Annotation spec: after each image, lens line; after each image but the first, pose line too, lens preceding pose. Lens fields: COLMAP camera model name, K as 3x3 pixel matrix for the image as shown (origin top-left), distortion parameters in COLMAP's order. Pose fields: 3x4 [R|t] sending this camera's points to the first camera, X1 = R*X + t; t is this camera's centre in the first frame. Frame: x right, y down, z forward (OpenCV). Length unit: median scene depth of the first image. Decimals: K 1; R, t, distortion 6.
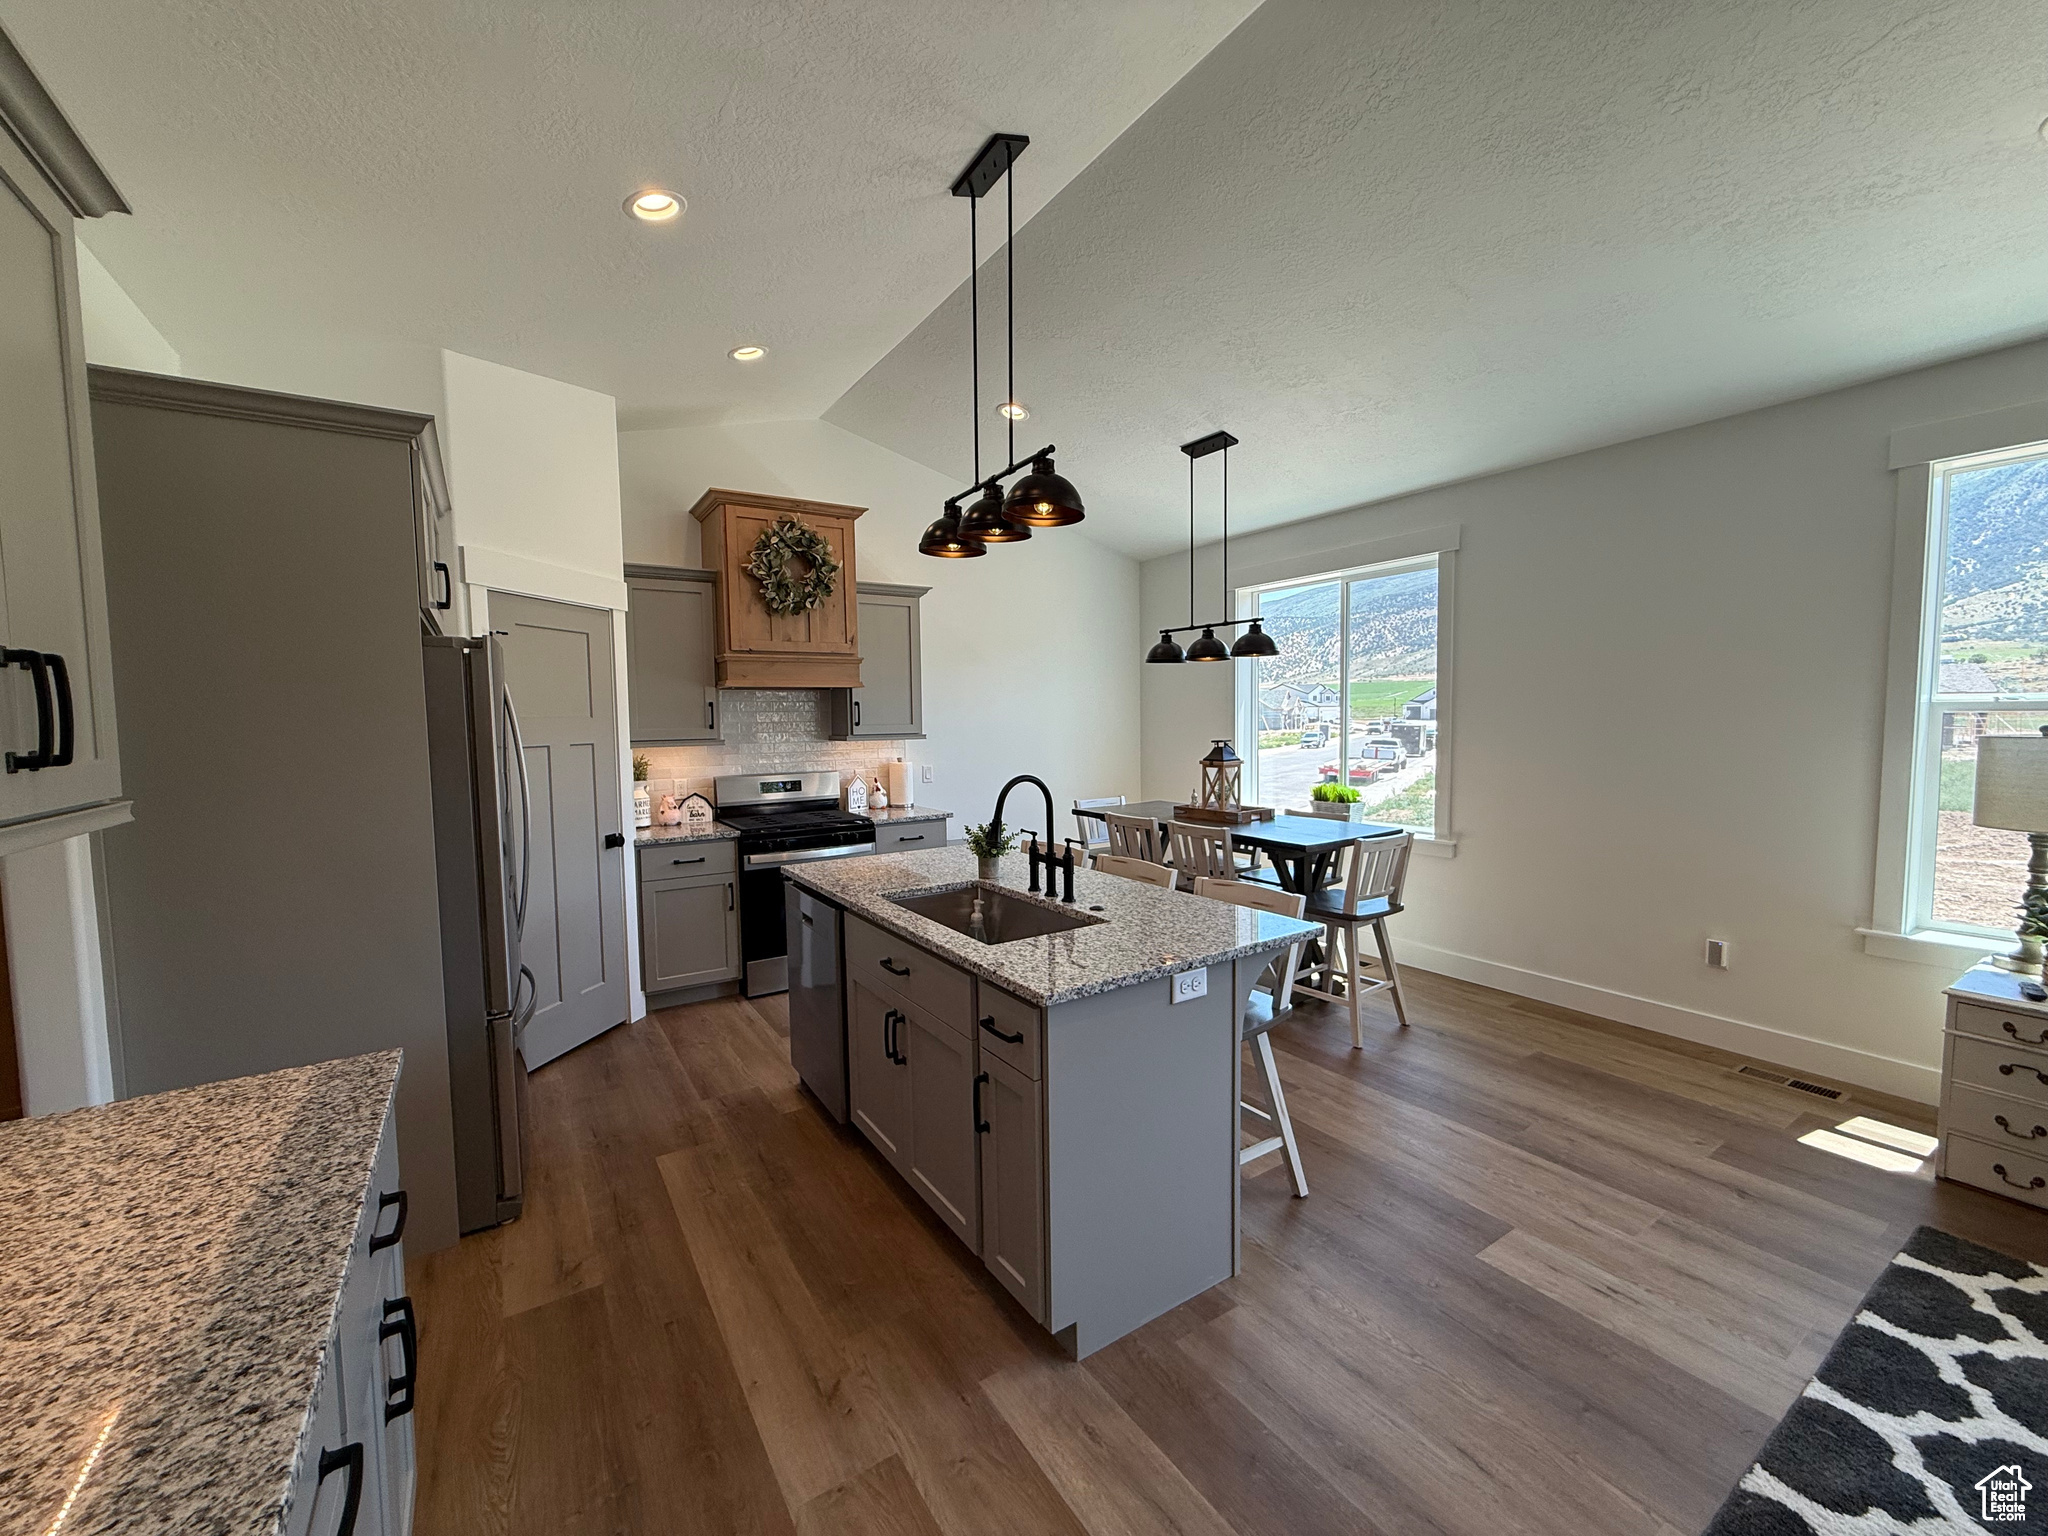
lens RADIAL K [[811.4, 0, 1033.4], [0, 811.4, 763.5], [0, 0, 1]] dist [0.002111, 0.000814]
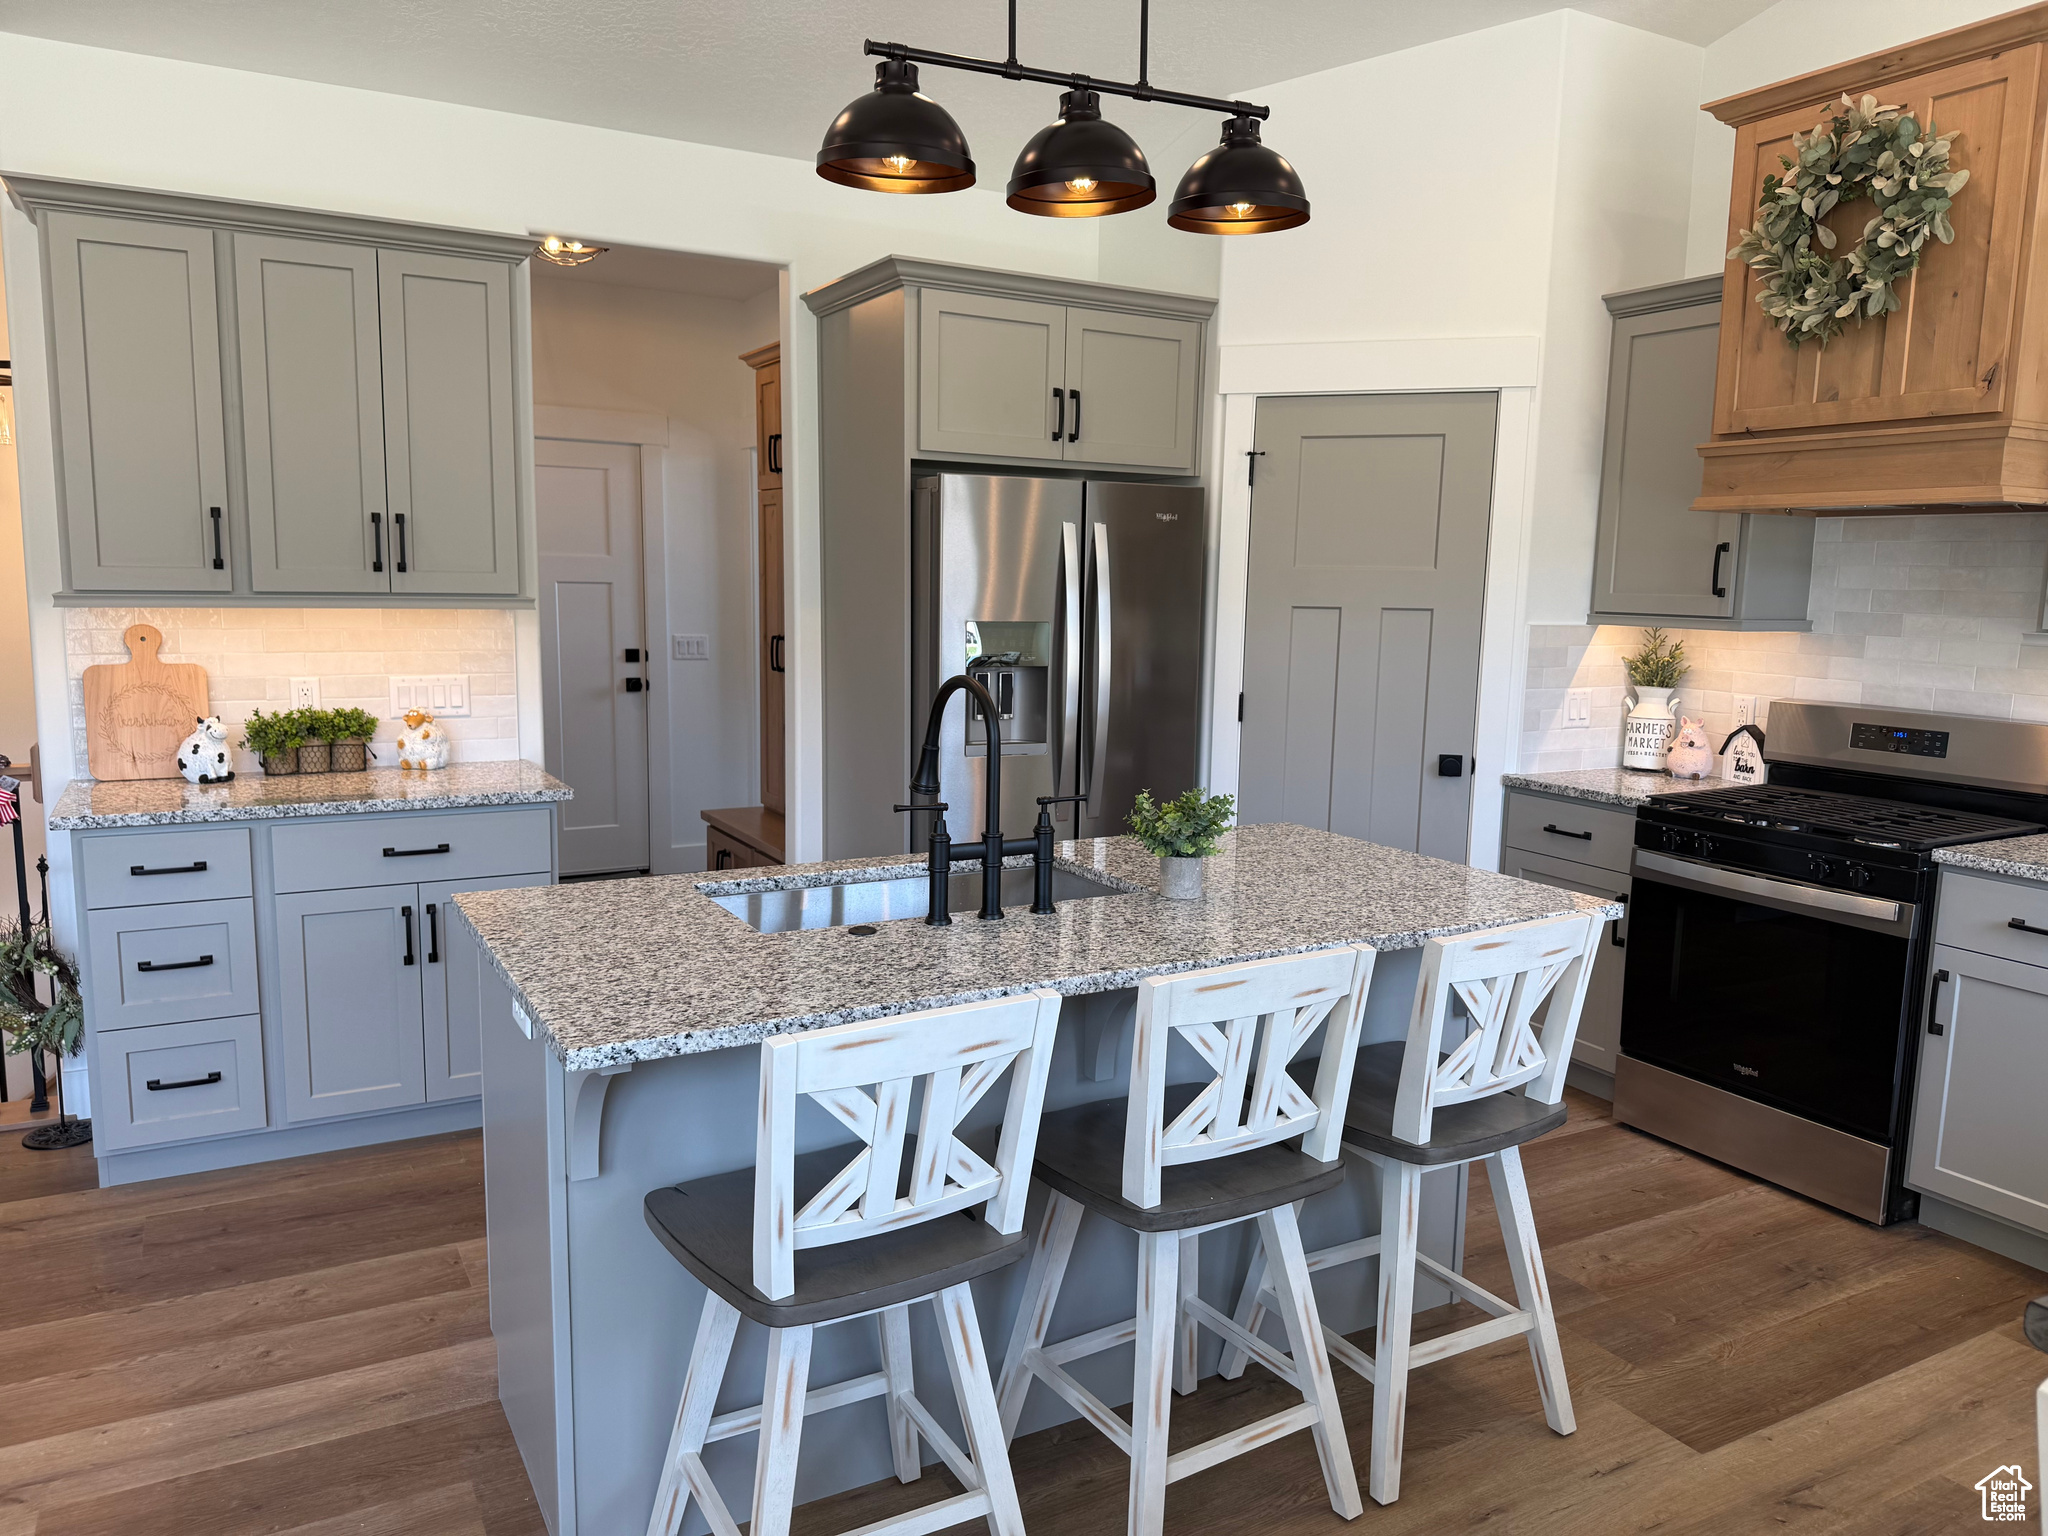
lens RADIAL K [[1447.7, 0, 1023.2], [0, 1447.7, 775.3], [0, 0, 1]] dist [0.060016, -0.075037]
pose [[-0.078358, 0.150942, -0.985432, 0.631286], [-0.081591, 0.984184, 0.157239, -0.047810], [0.993581, 0.092724, -0.064803, 0.746924]]
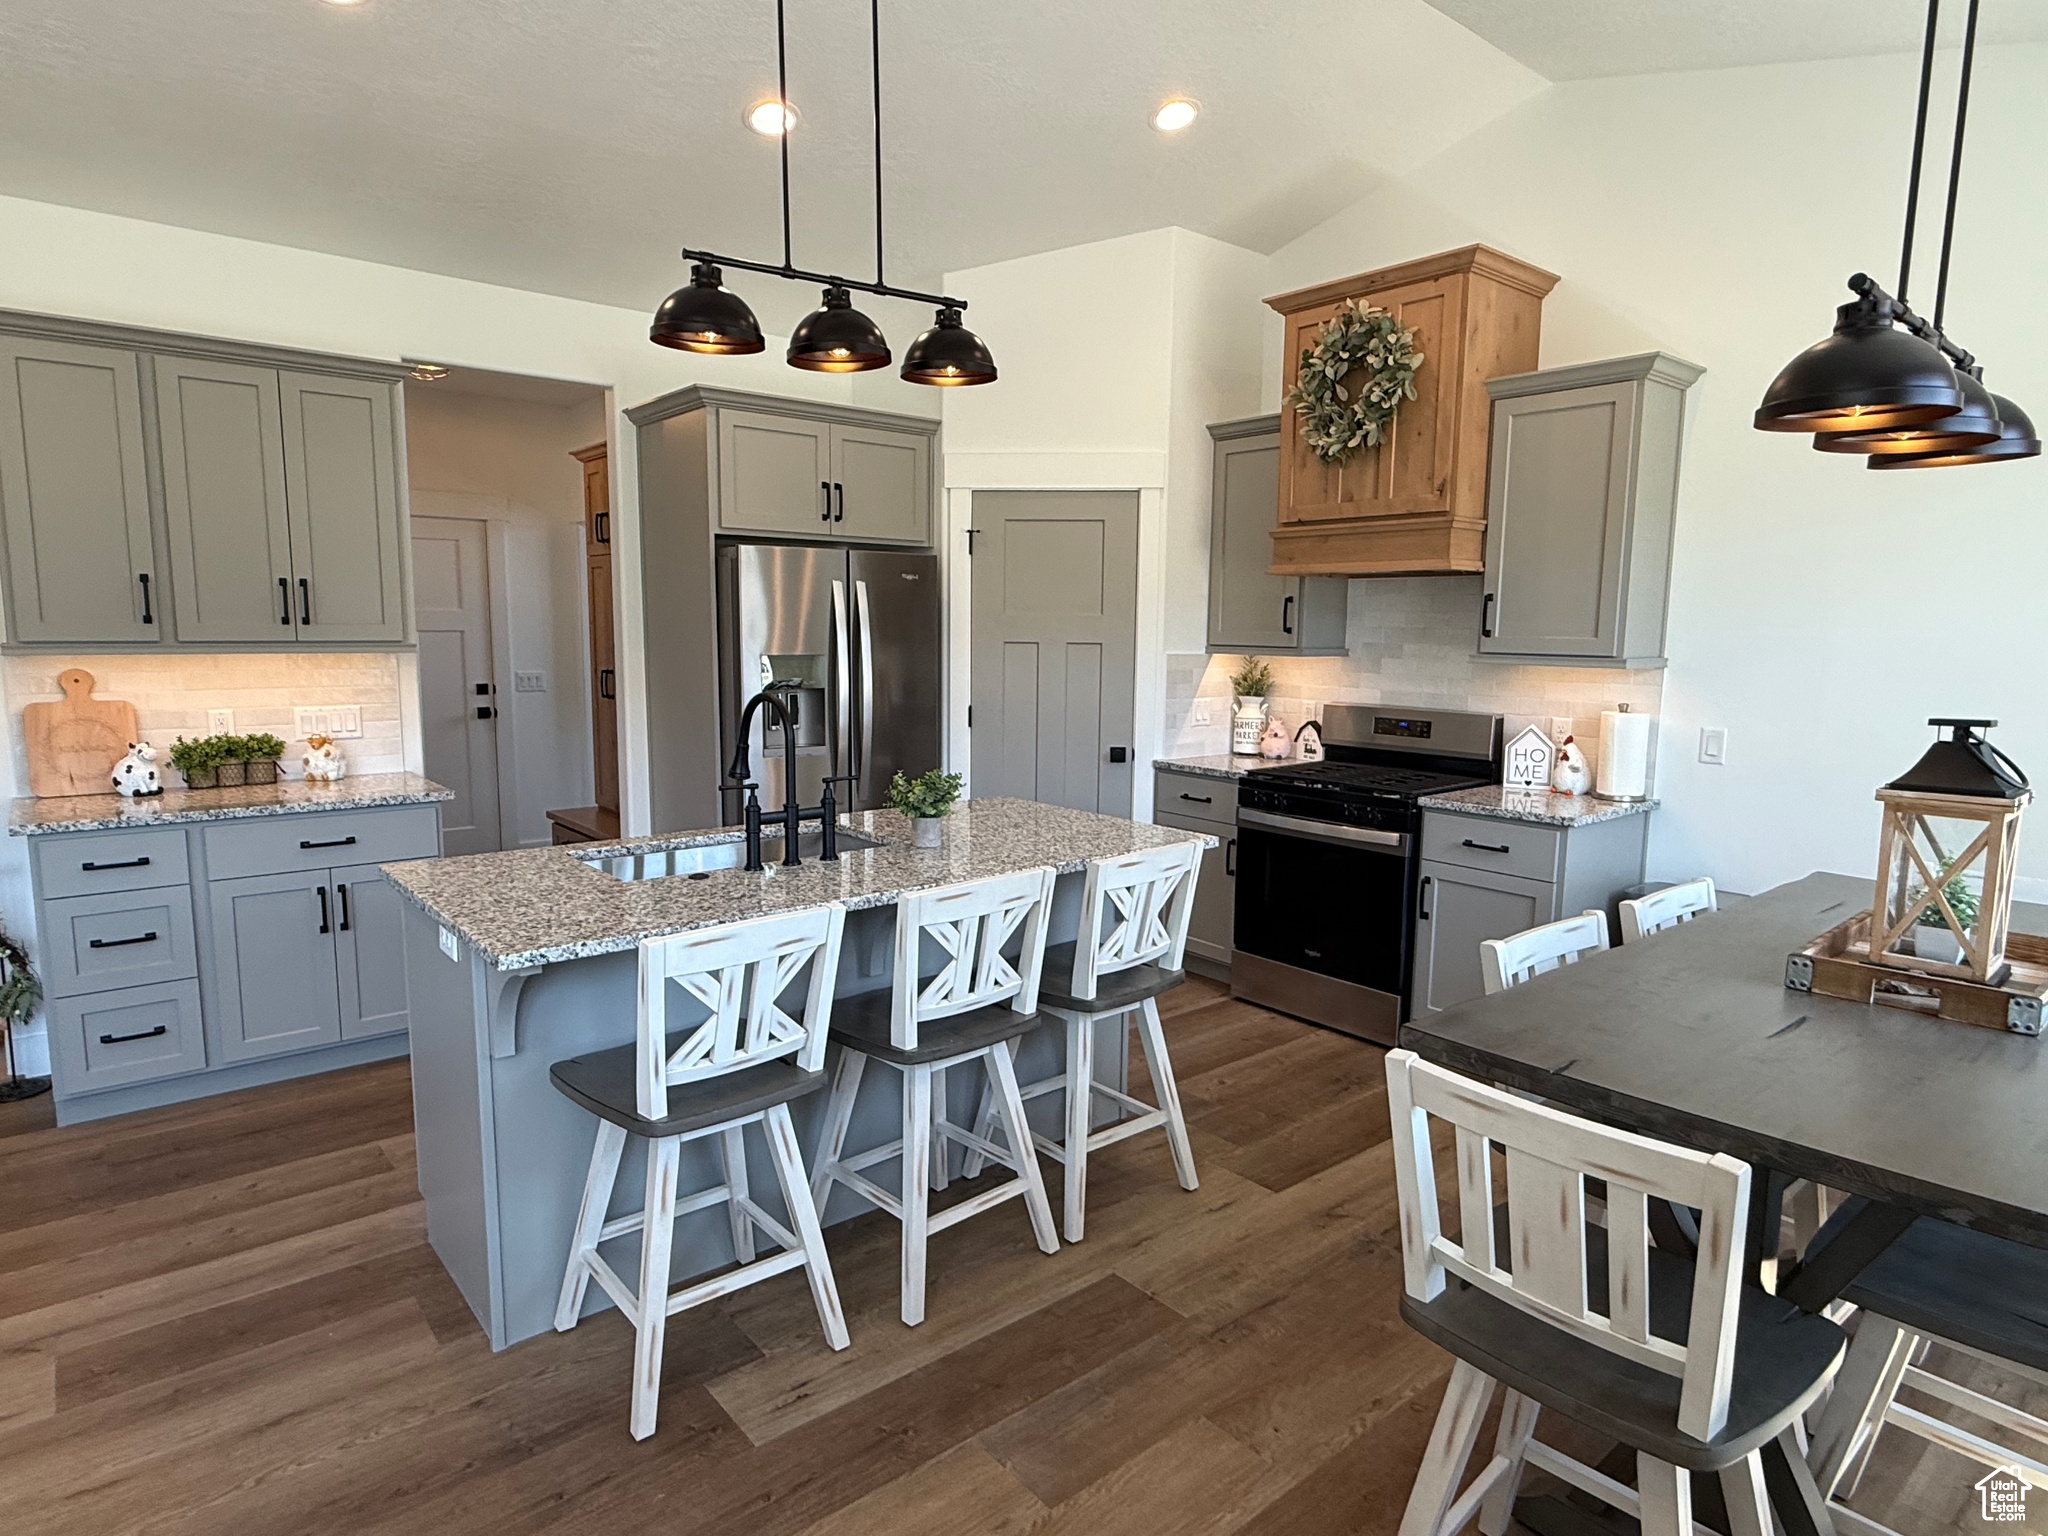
lens RADIAL K [[1166.2, 0, 1016.7], [0, 1166.2, 773.2], [0, 0, 1]] dist [0.001002, 0.001058]
pose [[0.105635, 0.143700, -0.983967, 0.732557], [-0.075616, 0.987799, 0.136142, -0.049559], [0.991526, 0.060023, 0.115212, 0.748691]]
